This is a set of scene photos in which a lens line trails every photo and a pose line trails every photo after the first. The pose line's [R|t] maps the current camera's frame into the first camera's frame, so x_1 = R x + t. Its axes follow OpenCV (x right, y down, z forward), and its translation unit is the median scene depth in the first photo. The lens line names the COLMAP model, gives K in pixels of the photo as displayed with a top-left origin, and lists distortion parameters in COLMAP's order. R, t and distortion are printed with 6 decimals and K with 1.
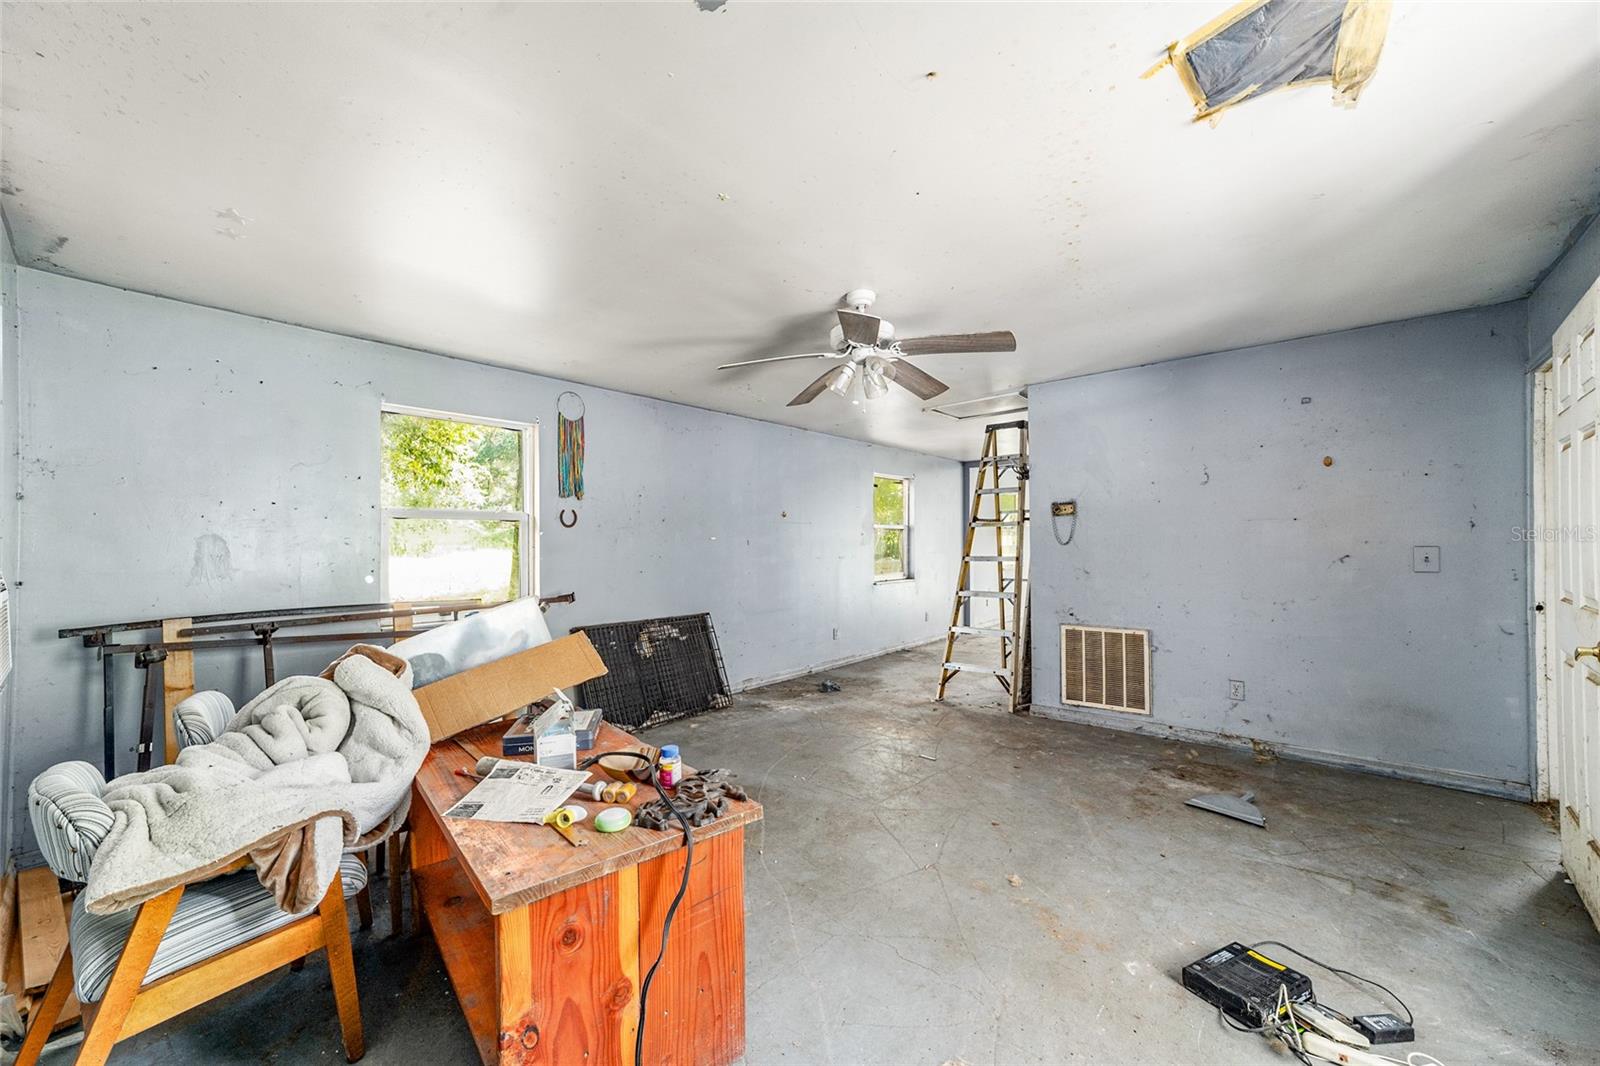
lens RADIAL K [[616.8, 0, 796.4], [0, 616.8, 542.7], [0, 0, 1]] dist [-0.009480, 0.005105]
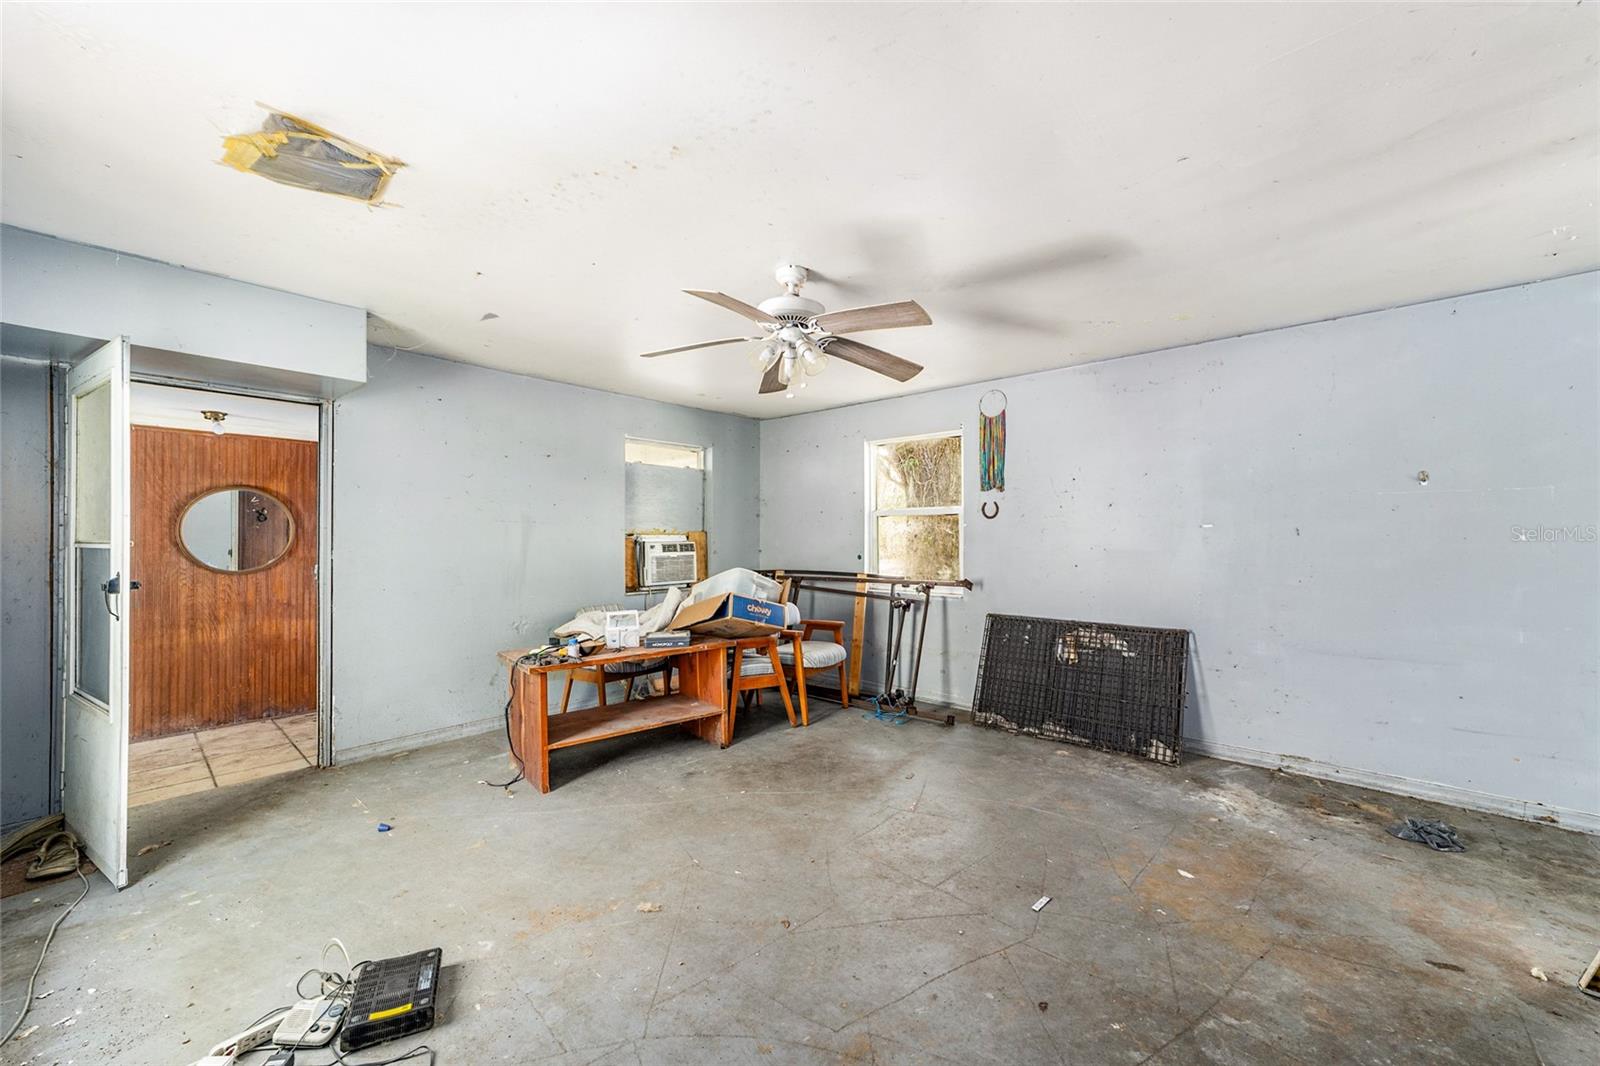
lens RADIAL K [[616.8, 0, 794.9], [0, 616.8, 539.0], [0, 0, 1]] dist [-0.009480, 0.005105]
pose [[0.007840, 0.007993, -0.999937, 0.635548], [0.003280, 0.999962, 0.008019, 0.000099], [0.999964, -0.003343, 0.007813, 0.609212]]
